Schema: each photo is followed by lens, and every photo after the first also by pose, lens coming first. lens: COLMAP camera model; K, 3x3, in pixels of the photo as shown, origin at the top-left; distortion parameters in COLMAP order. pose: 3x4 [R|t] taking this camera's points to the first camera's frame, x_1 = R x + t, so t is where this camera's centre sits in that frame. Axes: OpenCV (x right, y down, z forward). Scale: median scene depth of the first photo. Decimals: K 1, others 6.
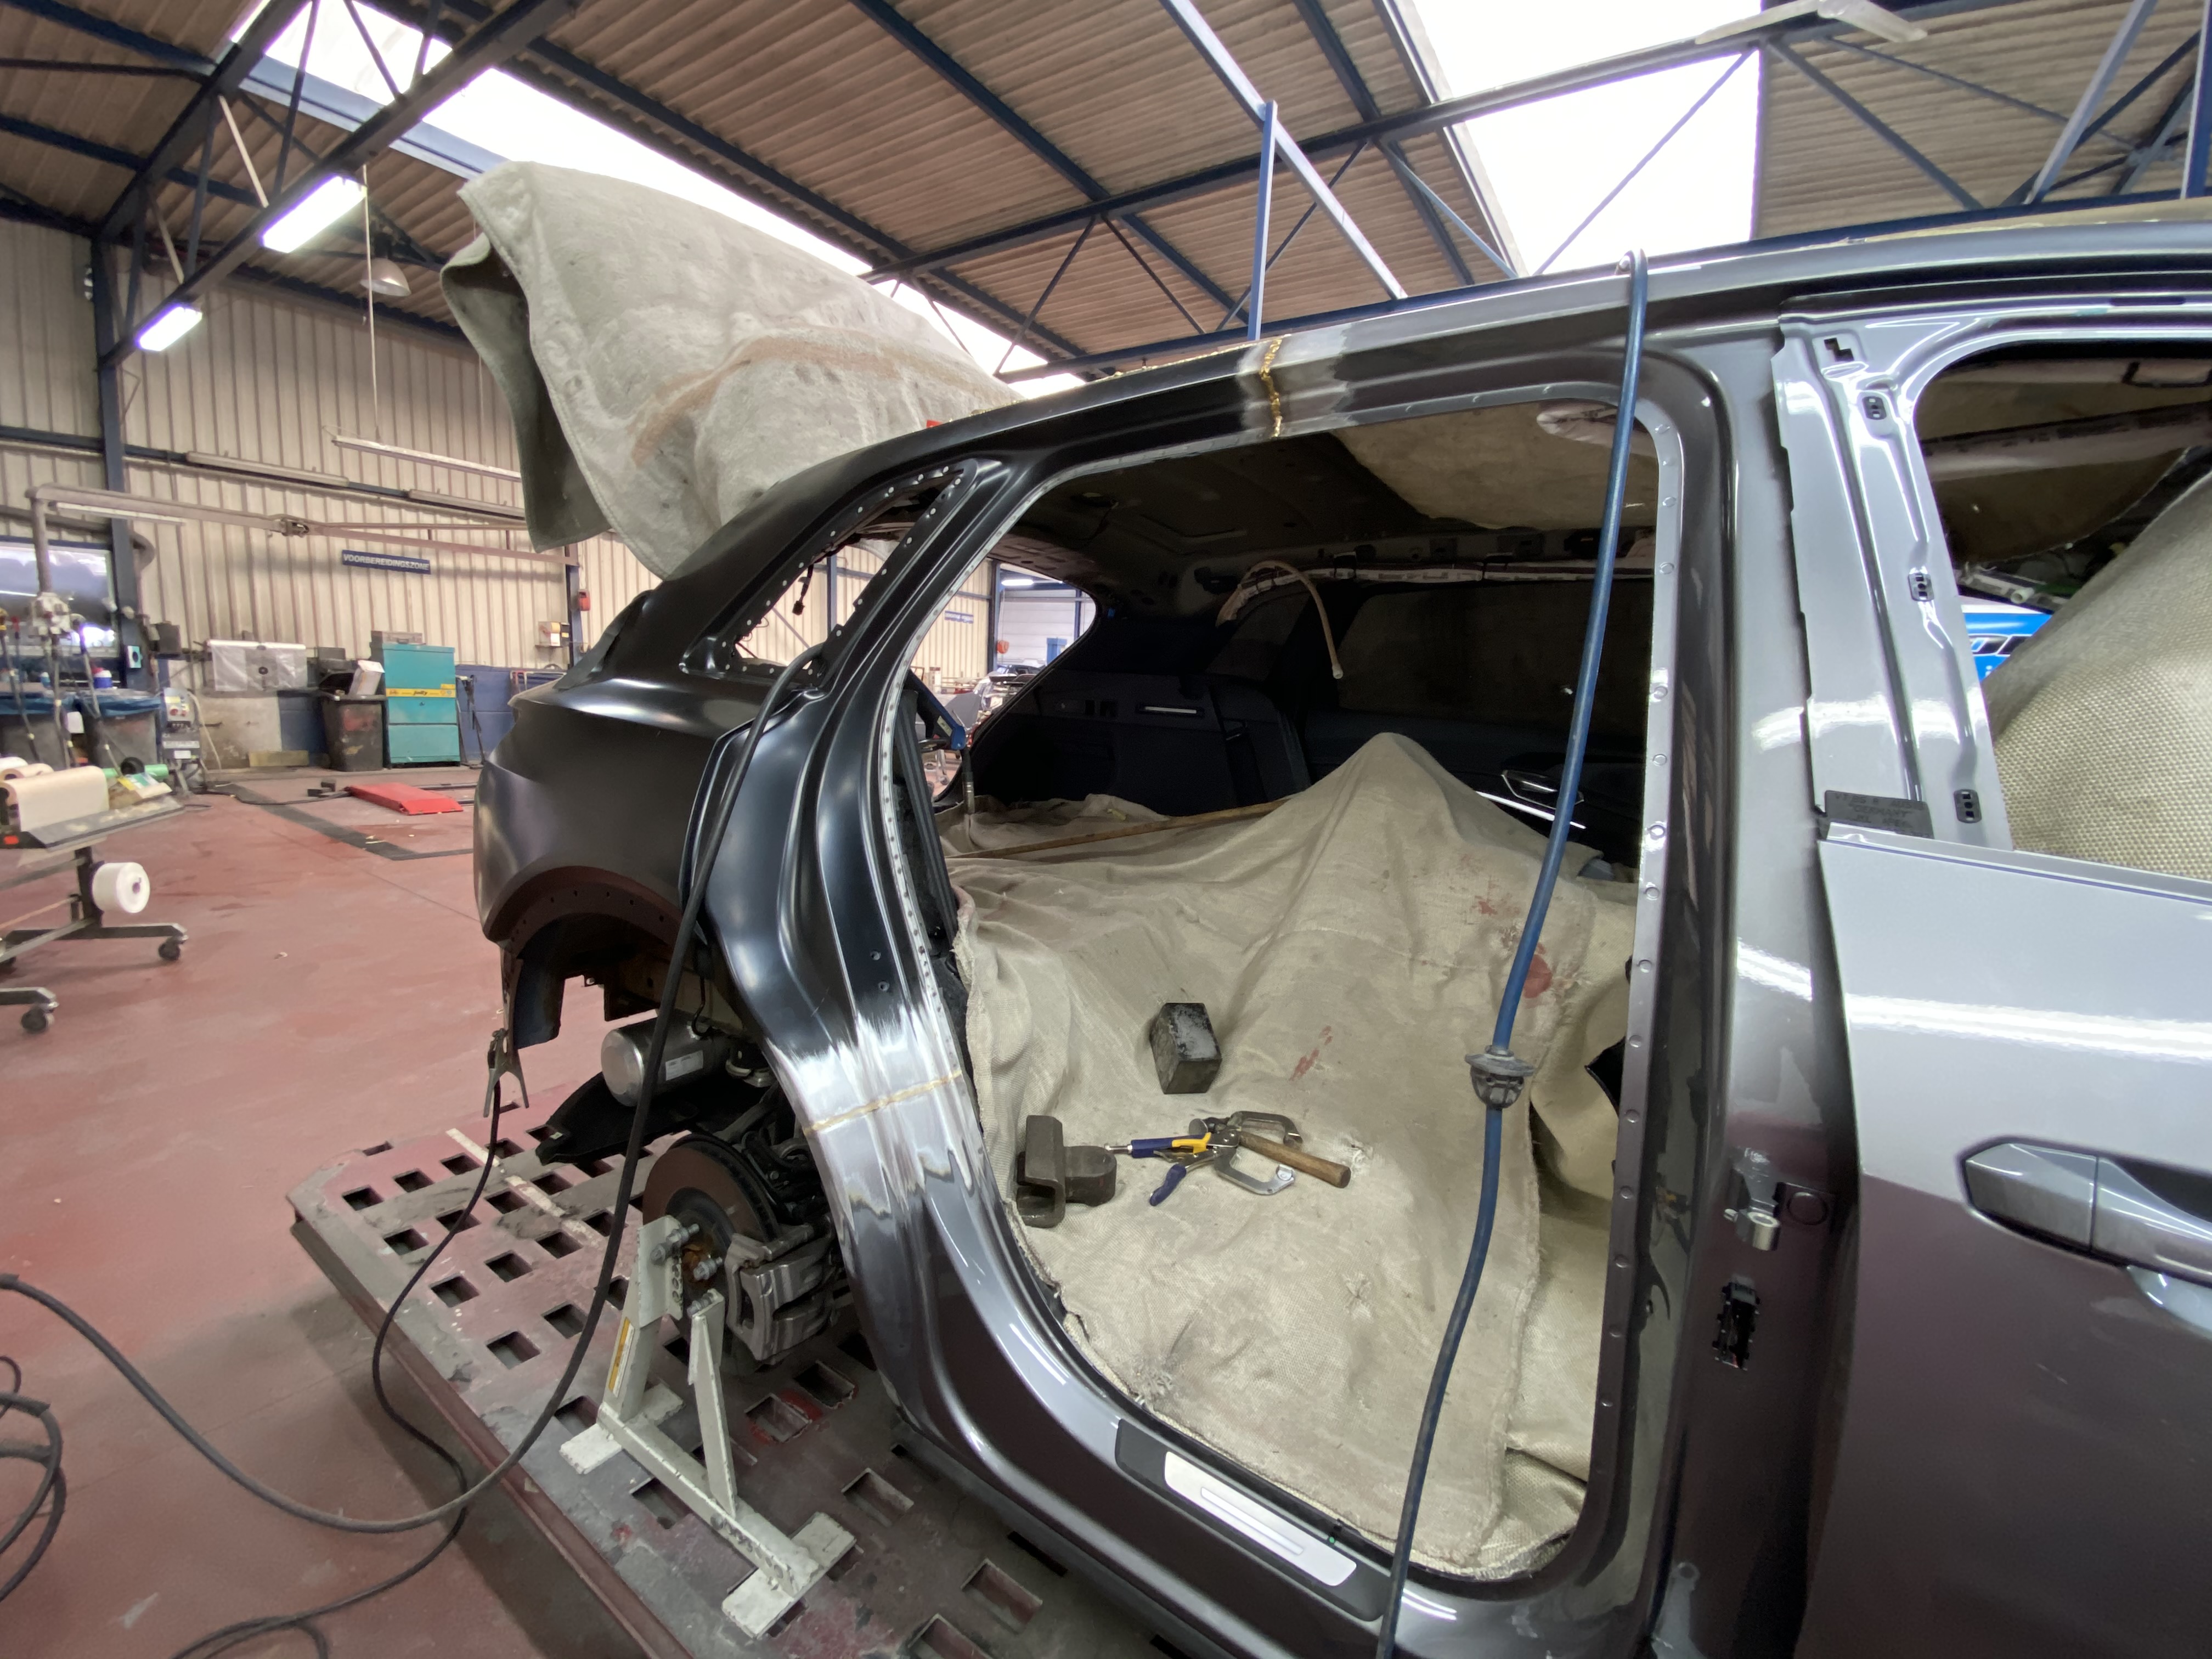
lens RADIAL K [[915.5, 0, 1098.0], [0, 915.5, 845.6], [0, 0, 1]] dist [0.002469, -0.001687]
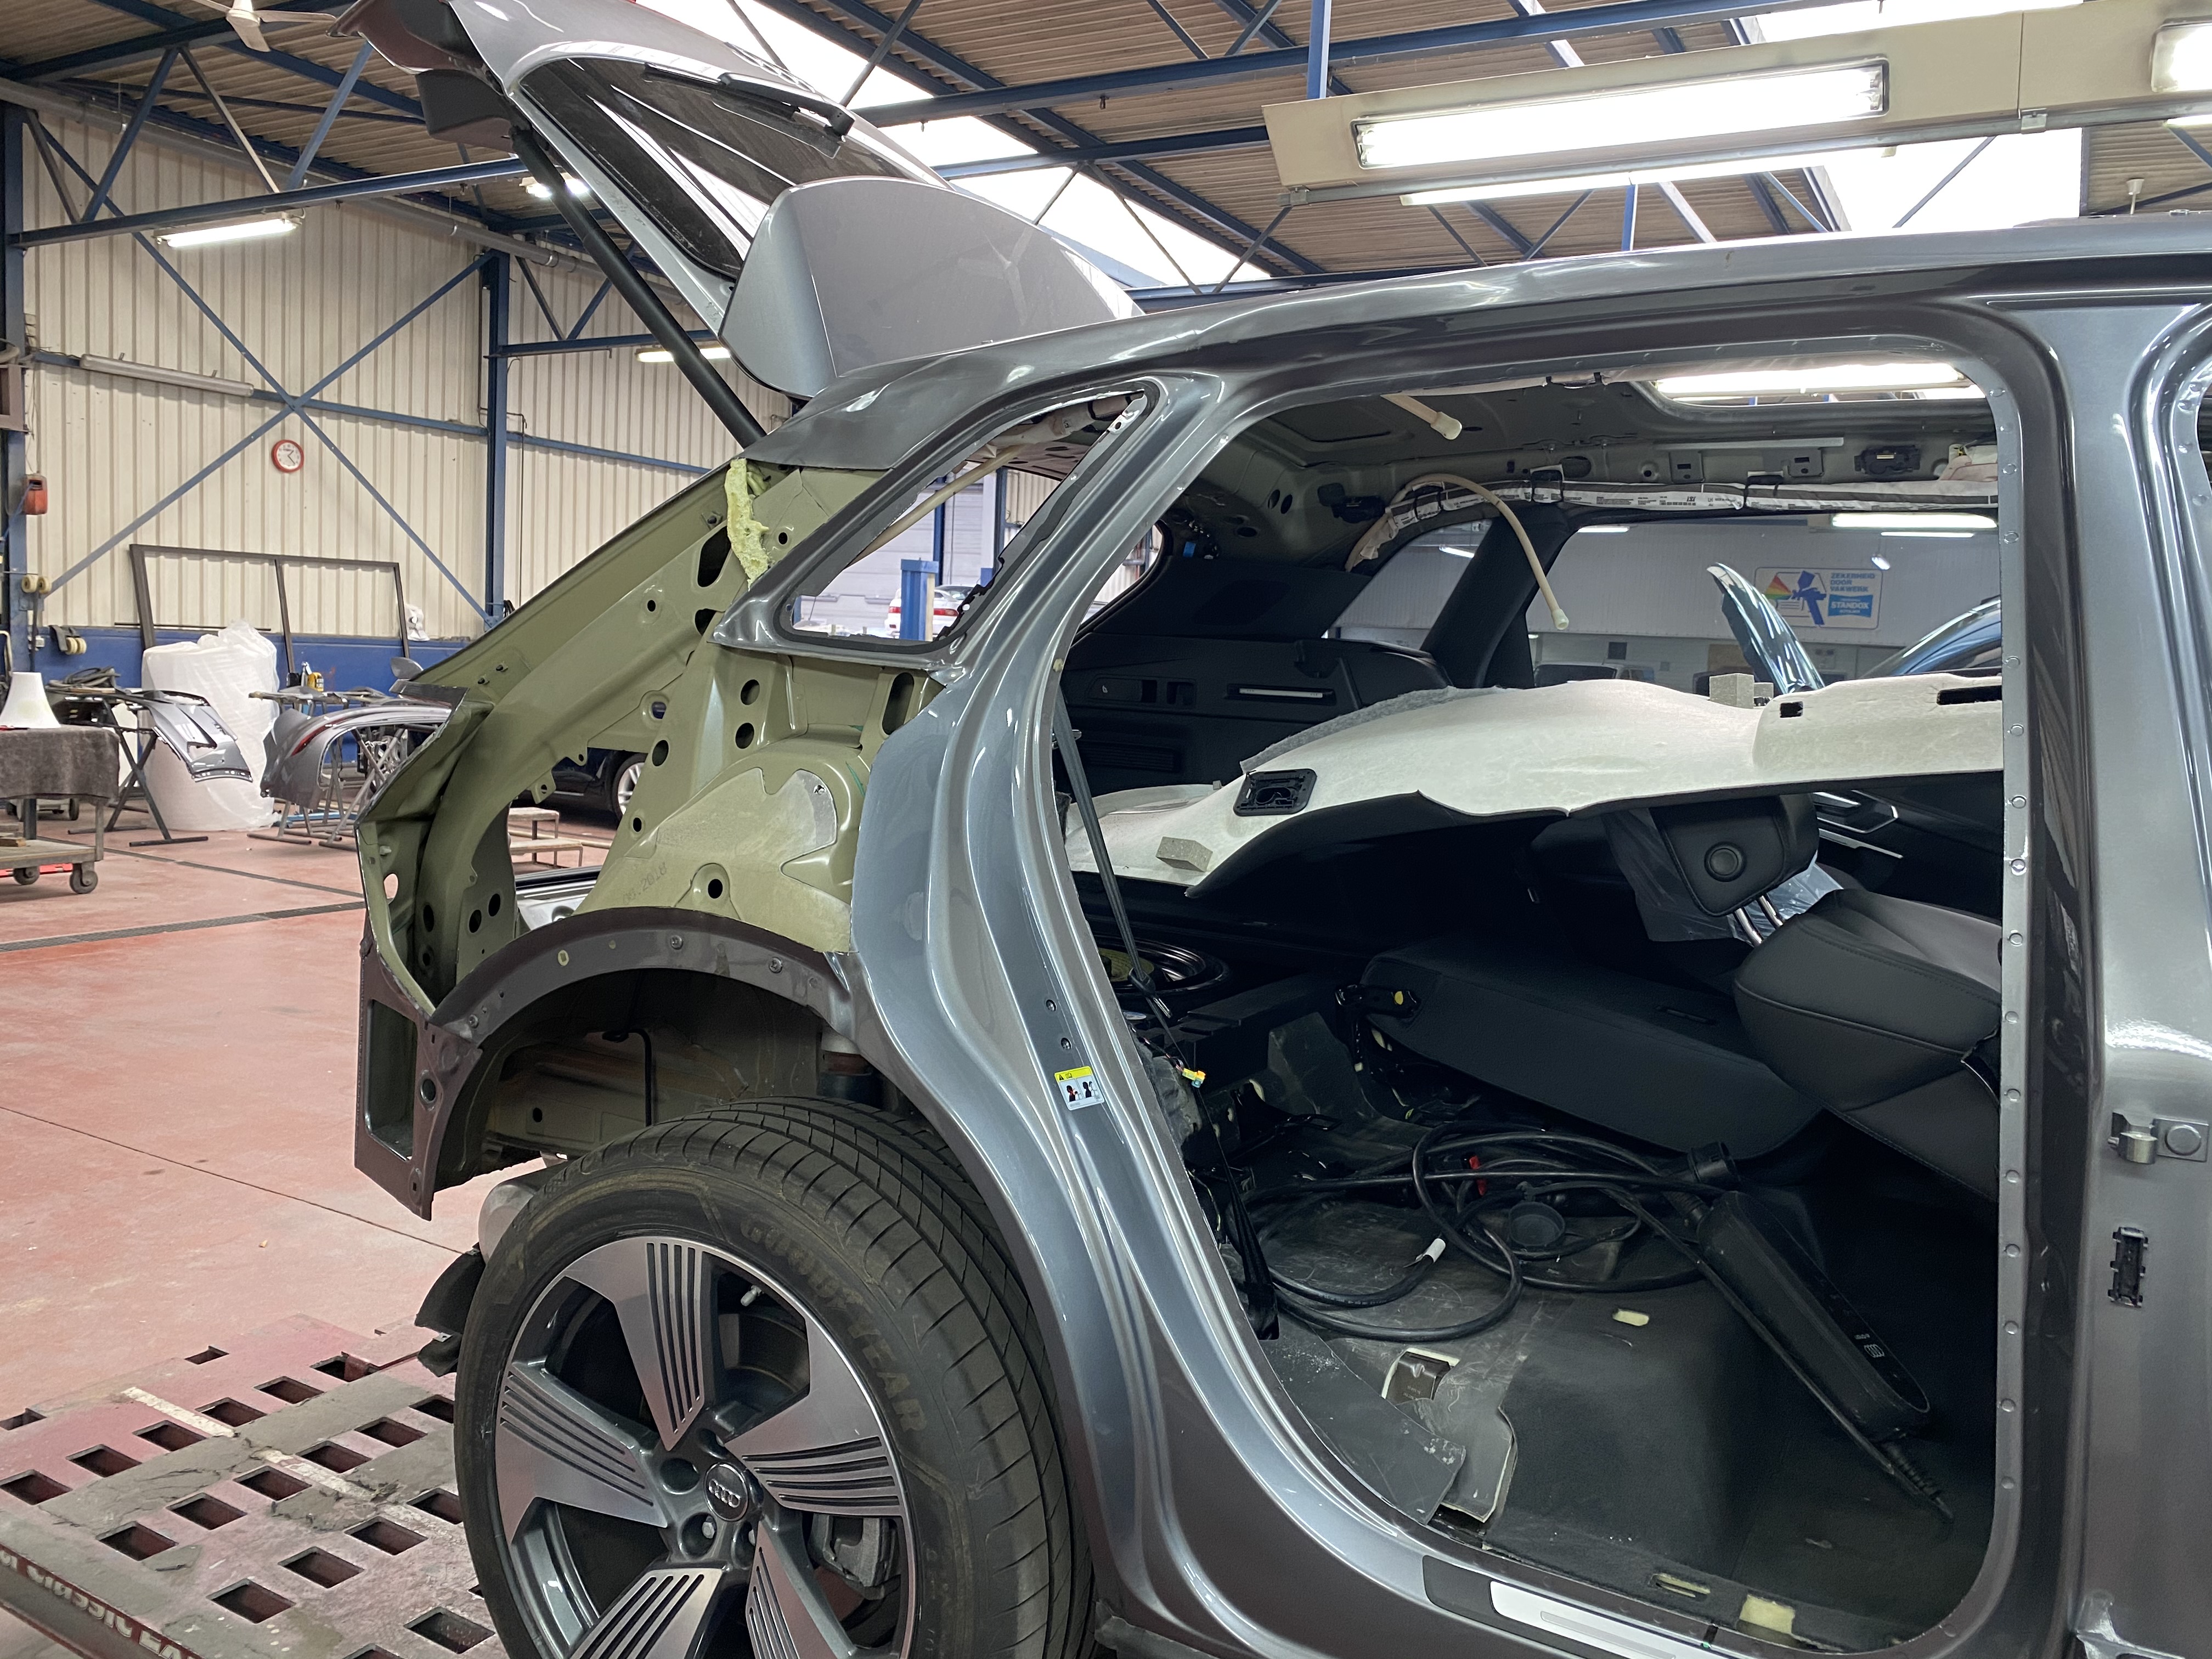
lens RADIAL K [[1702.3, 0, 1116.6], [0, 1702.3, 819.4], [0, 0, 1]] dist [0.045787, -0.027631]
pose [[0.996250, -0.015811, 0.085060, -0.174794], [0.021800, 0.997313, -0.069944, 0.034494], [-0.083725, 0.071536, 0.993918, -0.256587]]
